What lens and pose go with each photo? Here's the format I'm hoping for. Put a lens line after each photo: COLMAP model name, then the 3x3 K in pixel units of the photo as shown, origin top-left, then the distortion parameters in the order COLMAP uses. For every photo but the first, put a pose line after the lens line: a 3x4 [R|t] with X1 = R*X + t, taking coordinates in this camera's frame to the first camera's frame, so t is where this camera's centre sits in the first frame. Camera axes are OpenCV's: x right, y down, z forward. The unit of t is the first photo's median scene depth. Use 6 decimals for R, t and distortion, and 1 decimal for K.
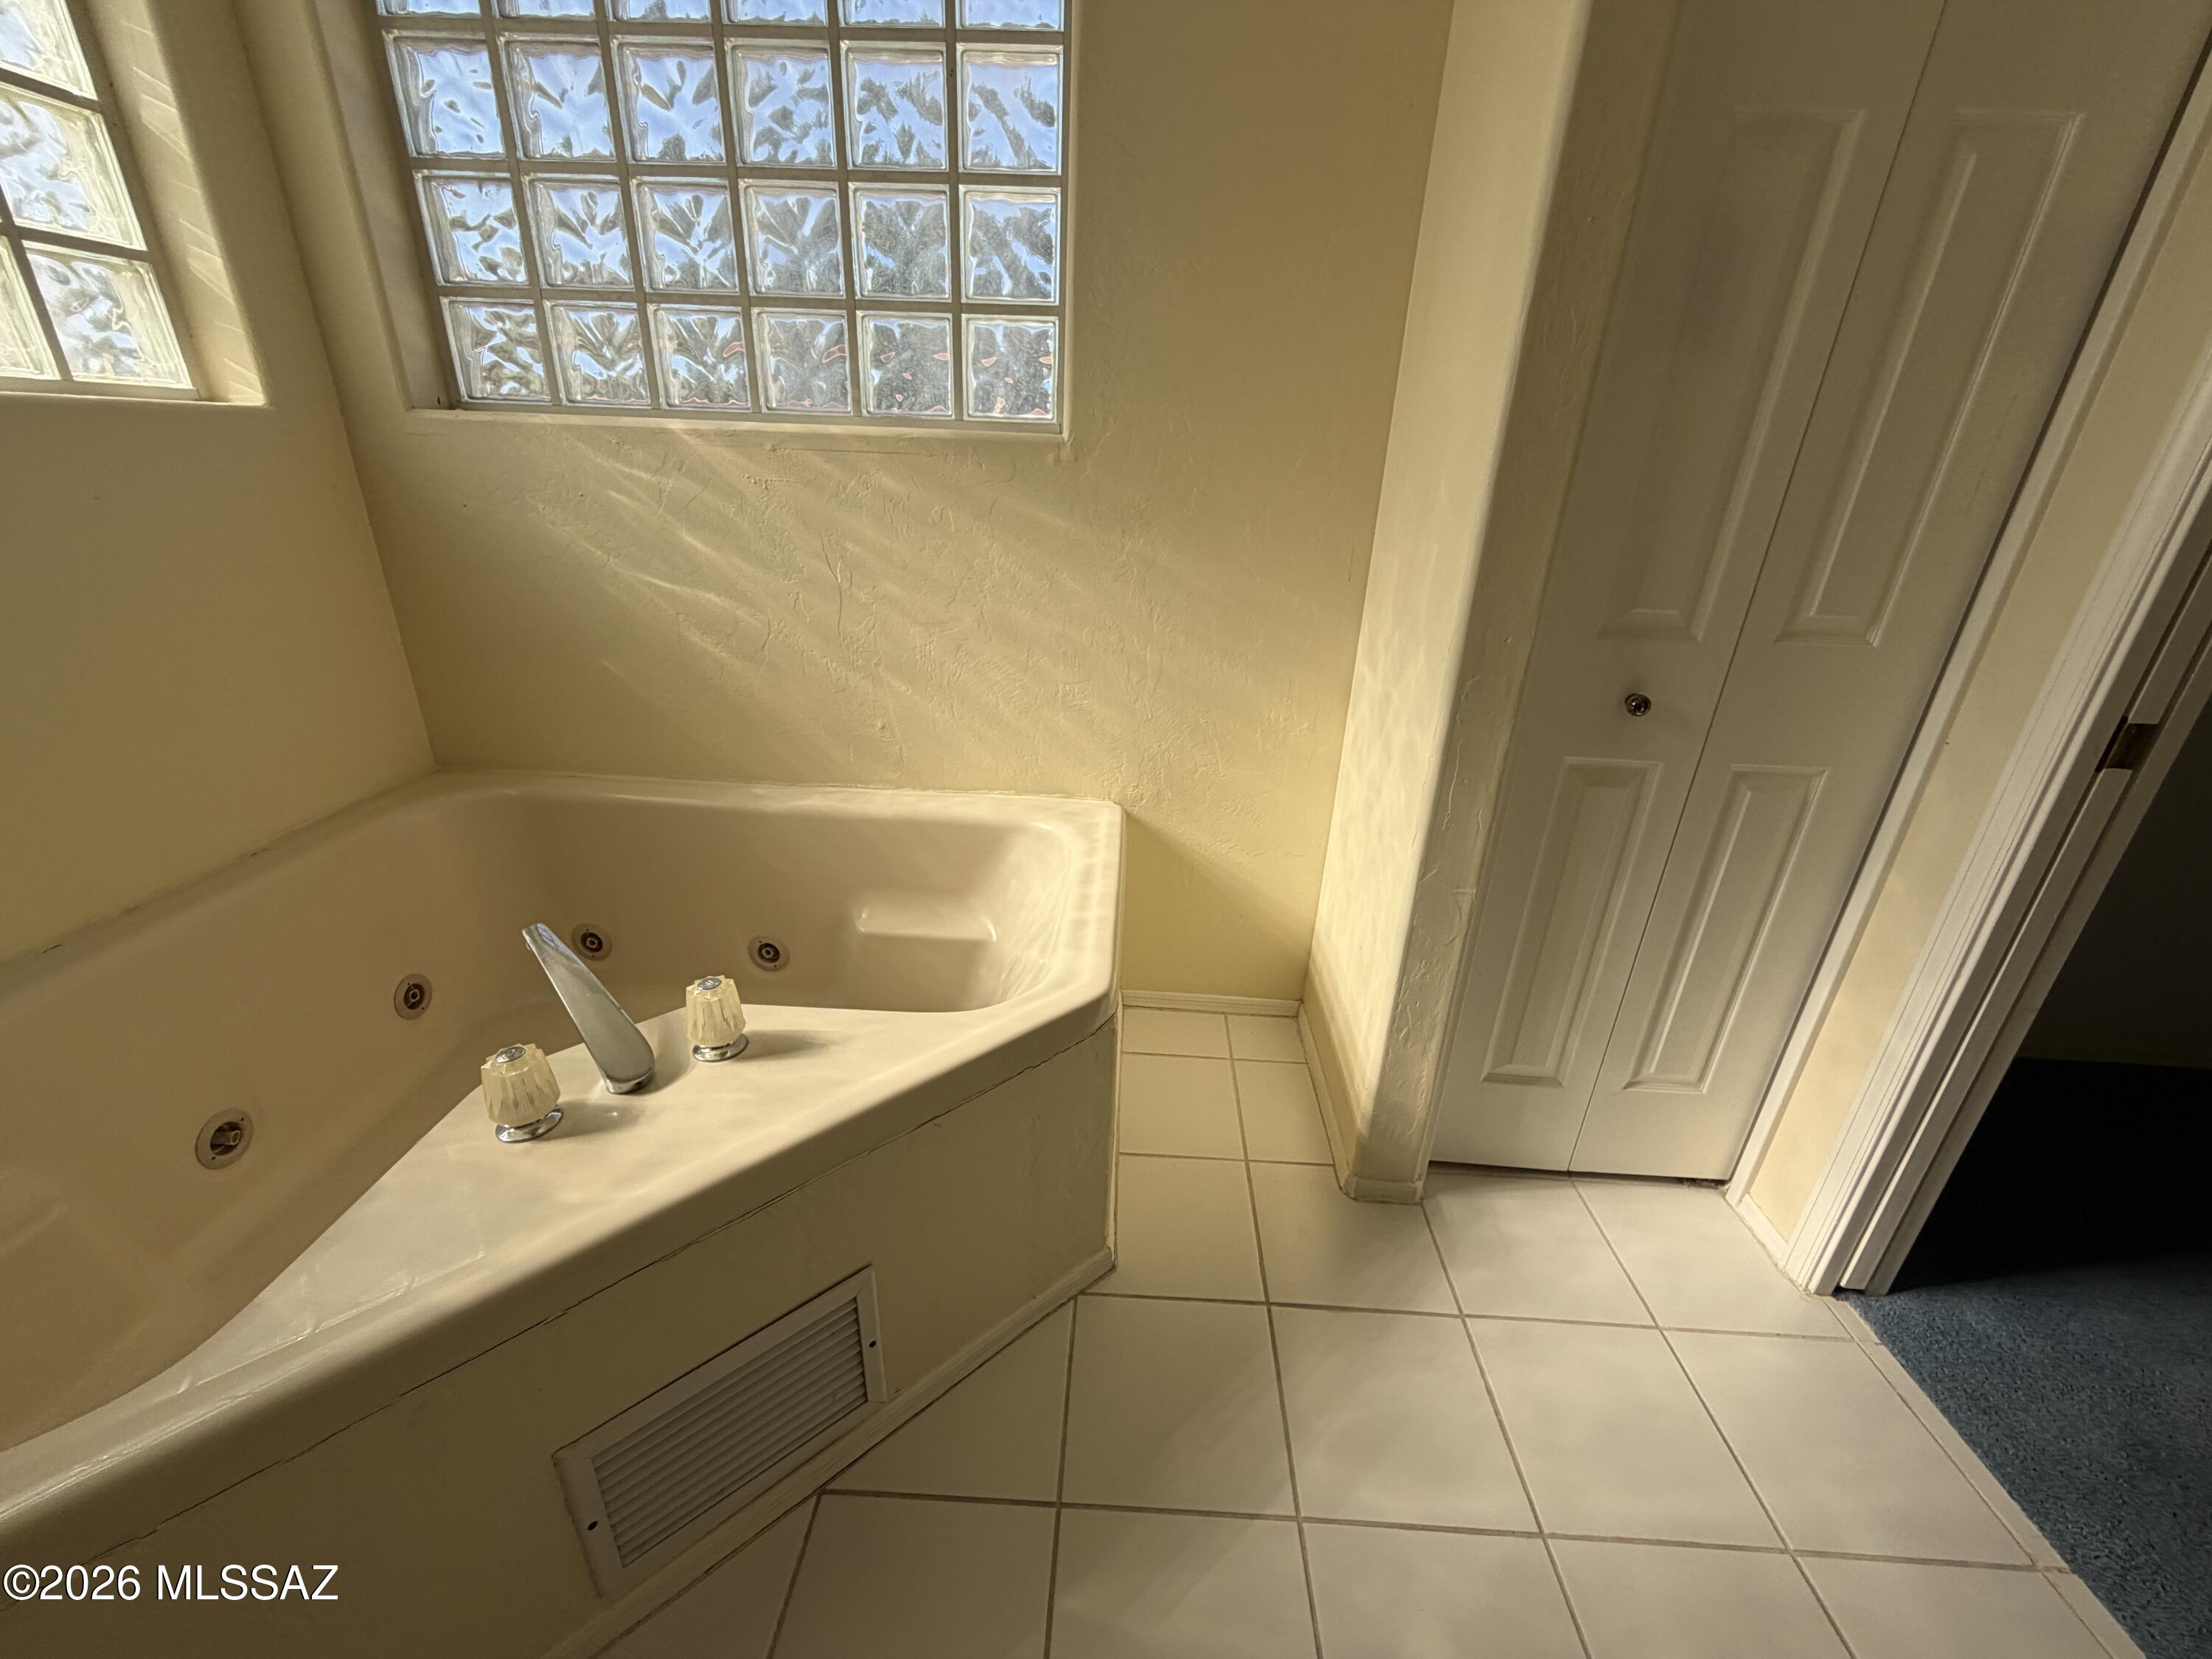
lens RADIAL K [[884.4, 0, 1102.1], [0, 884.4, 834.0], [0, 0, 1]] dist [-0.000533, 0.000189]
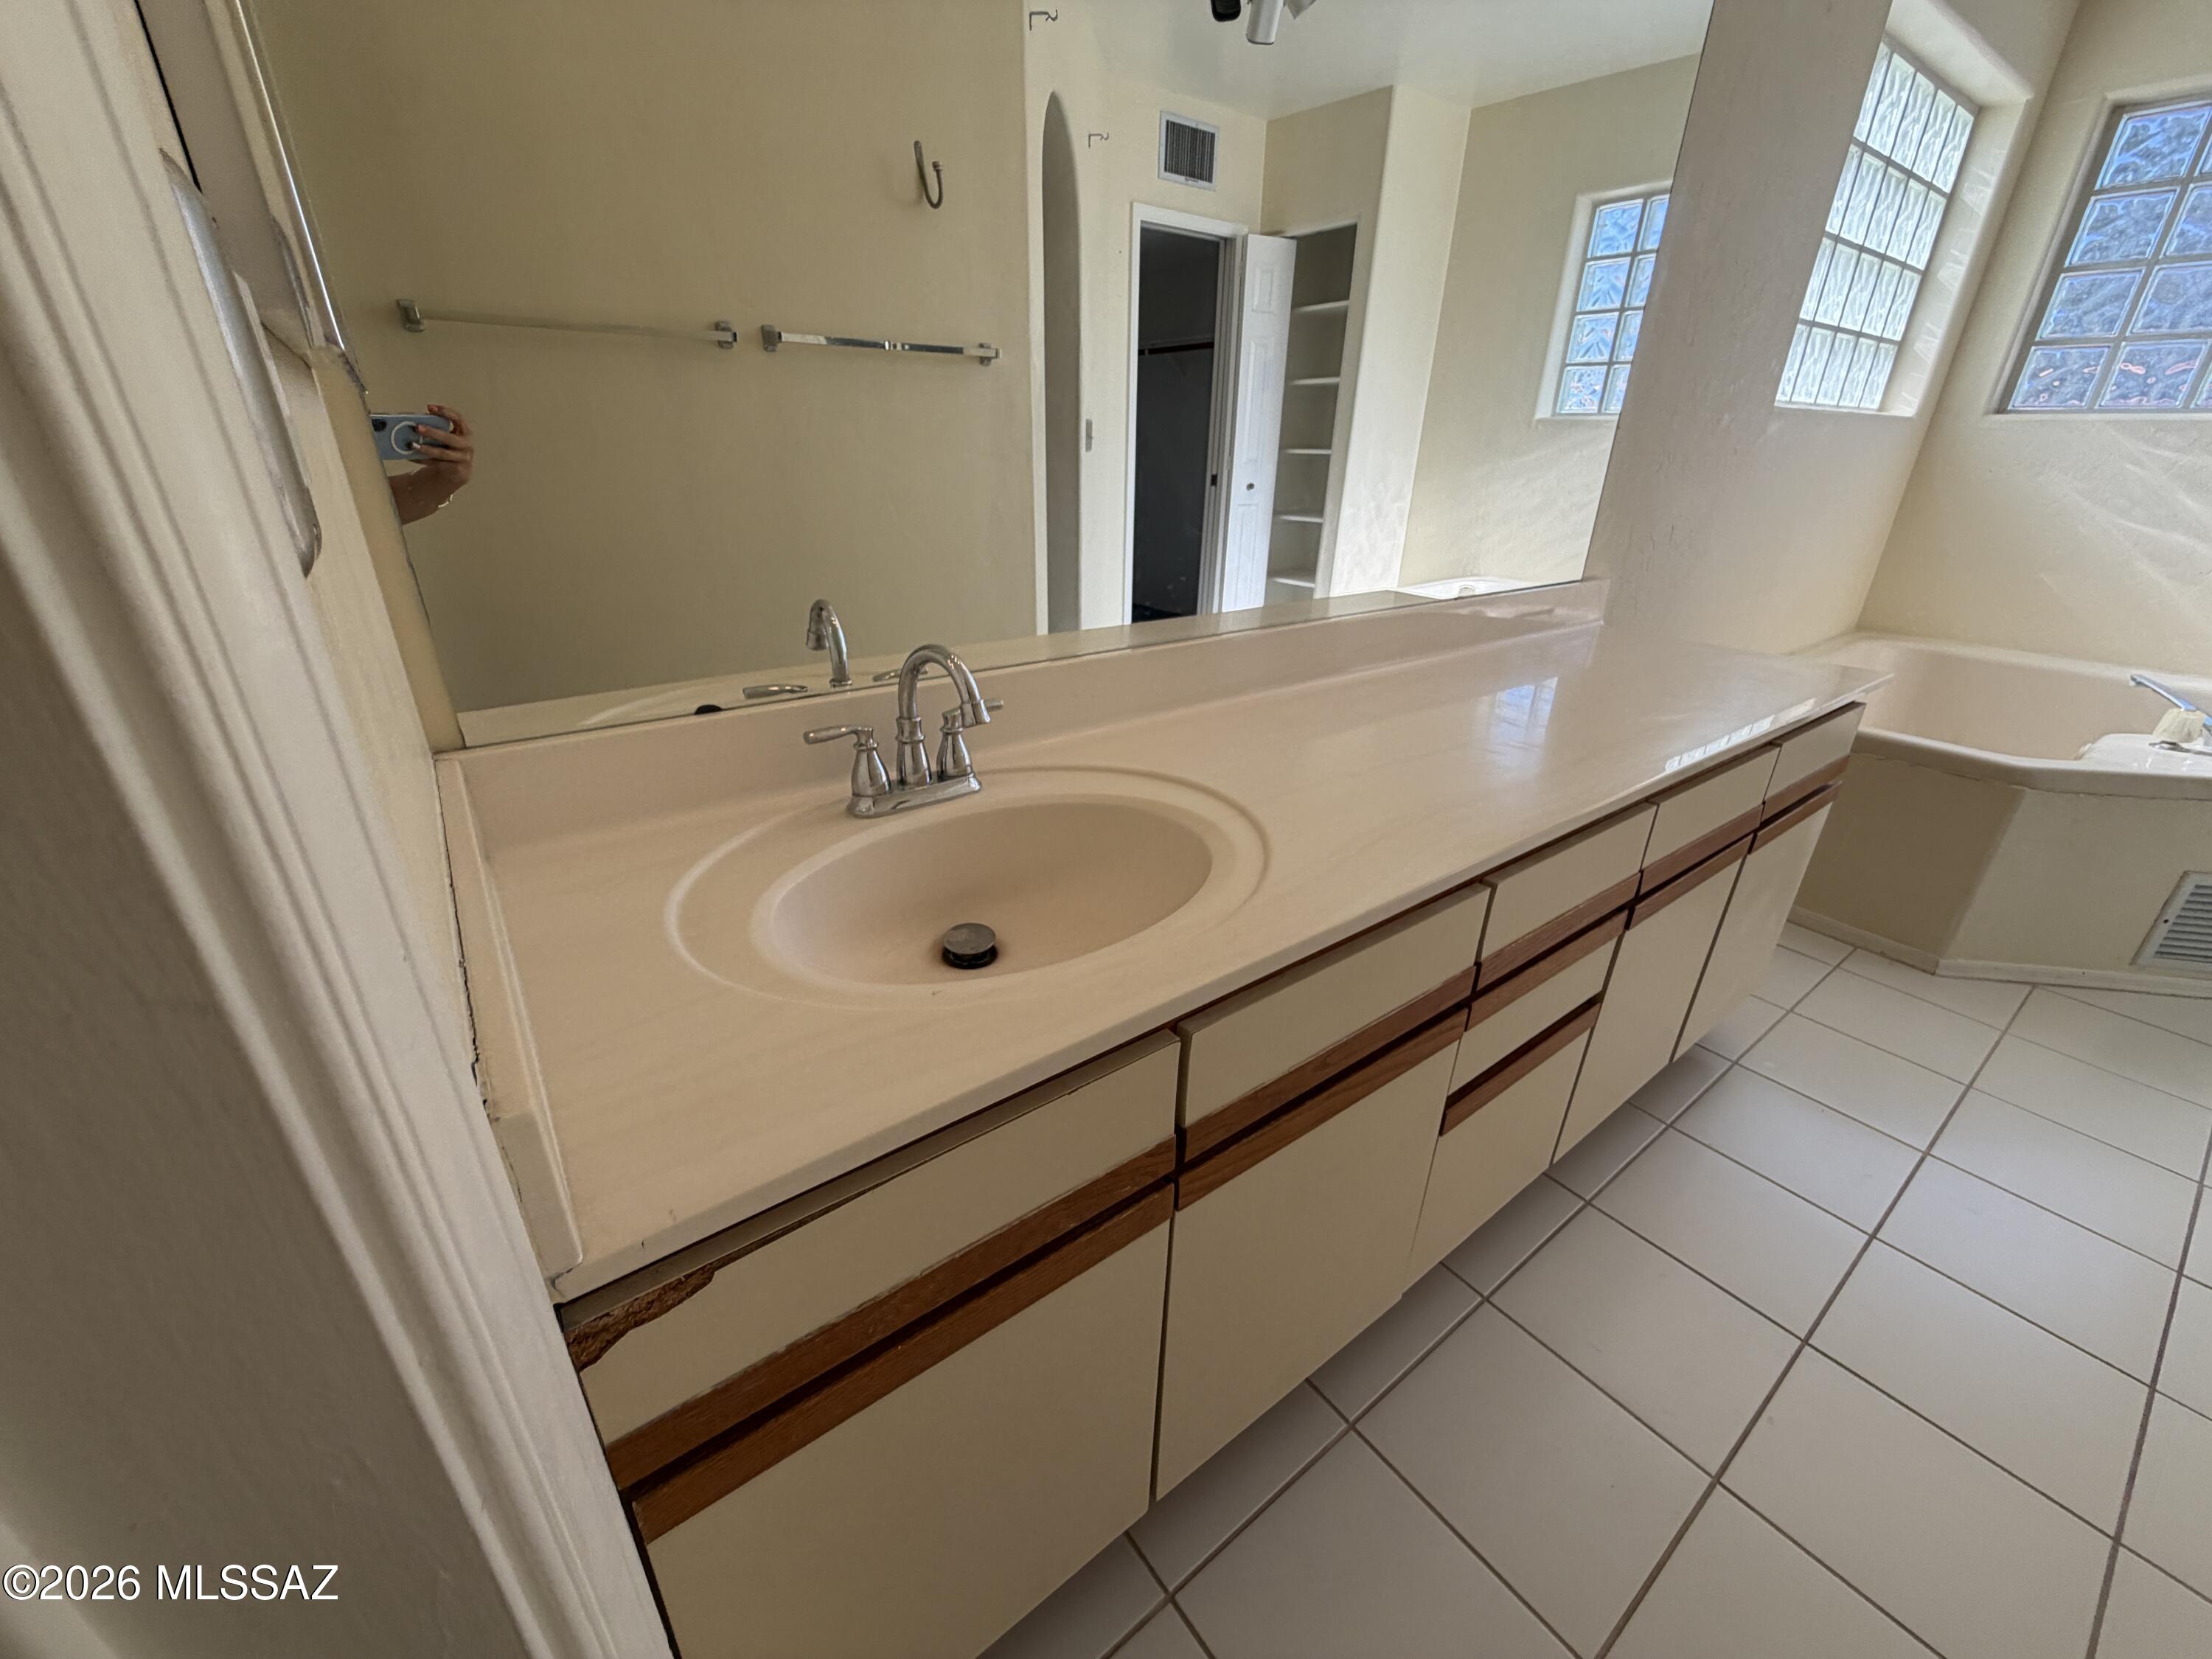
lens RADIAL K [[884.4, 0, 1101.7], [0, 884.4, 825.8], [0, 0, 1]] dist [-0.000533, 0.000189]
pose [[0.629846, 0.302918, -0.715216, -0.376103], [-0.299519, 0.944321, 0.136184, 0.532085], [0.716646, 0.128446, 0.685507, -1.252075]]
